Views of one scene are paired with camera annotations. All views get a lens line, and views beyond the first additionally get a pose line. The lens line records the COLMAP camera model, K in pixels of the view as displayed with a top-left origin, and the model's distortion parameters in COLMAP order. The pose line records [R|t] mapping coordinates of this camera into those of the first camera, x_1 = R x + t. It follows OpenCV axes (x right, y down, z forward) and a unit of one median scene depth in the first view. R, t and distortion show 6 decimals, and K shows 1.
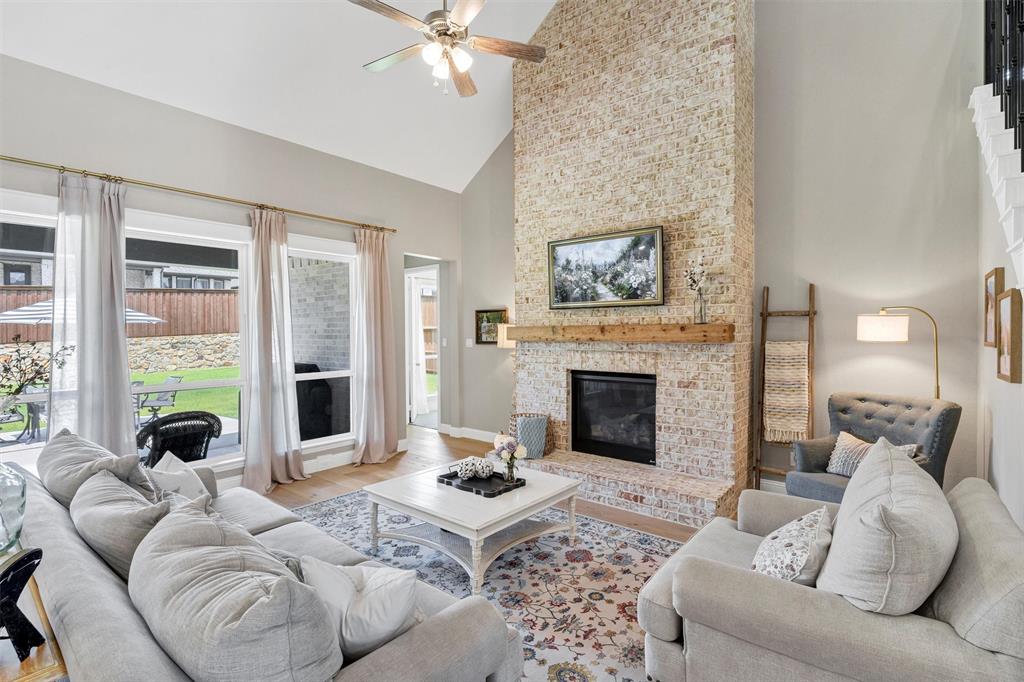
lens RADIAL K [[495.7, 0, 515.9], [0, 495.7, 343.2], [0, 0, 1]] dist [0.003983, -0.000335]
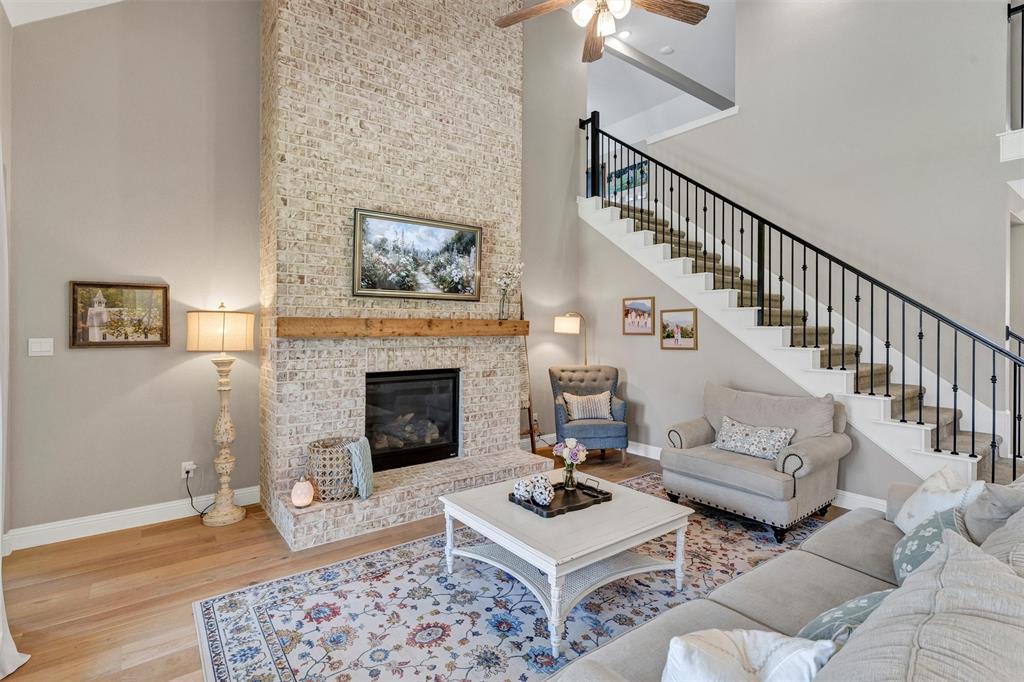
lens RADIAL K [[495.7, 0, 526.1], [0, 495.7, 327.1], [0, 0, 1]] dist [0.003983, -0.000335]
pose [[0.205247, 0.001854, 0.978708, -0.705069], [0.017022, 0.999840, -0.005464, -0.013310], [-0.978562, 0.017781, 0.205183, 0.660123]]
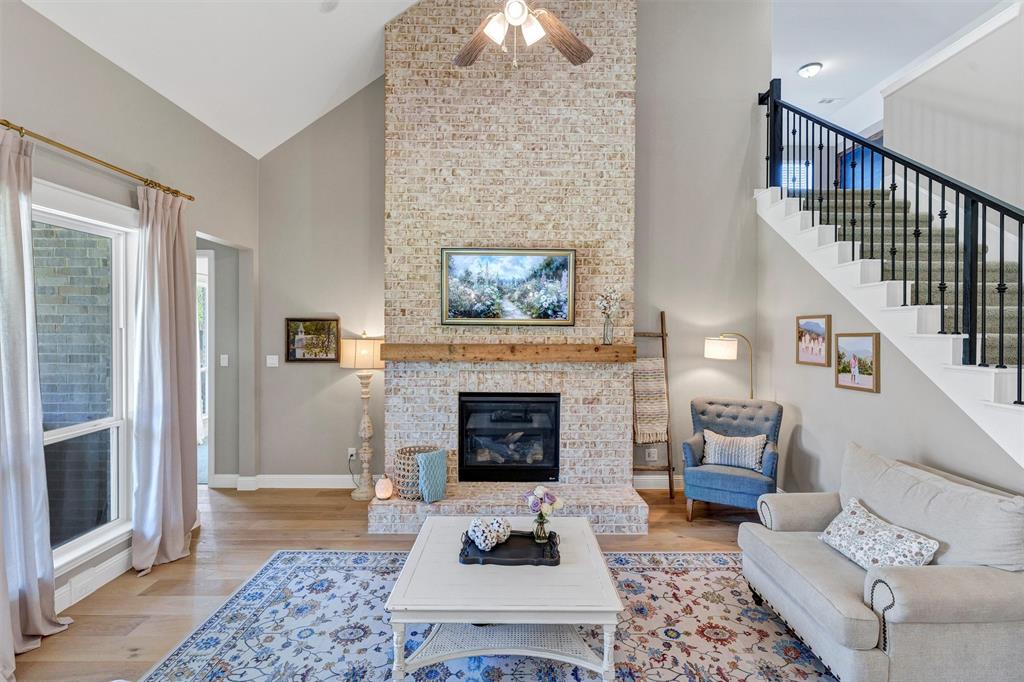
lens RADIAL K [[495.7, 0, 523.9], [0, 495.7, 334.1], [0, 0, 1]] dist [0.003983, -0.000335]
pose [[0.757232, 0.002031, 0.653142, -0.444012], [0.004058, 0.999961, -0.007814, -0.050646], [-0.653133, 0.008568, 0.757195, 0.274273]]
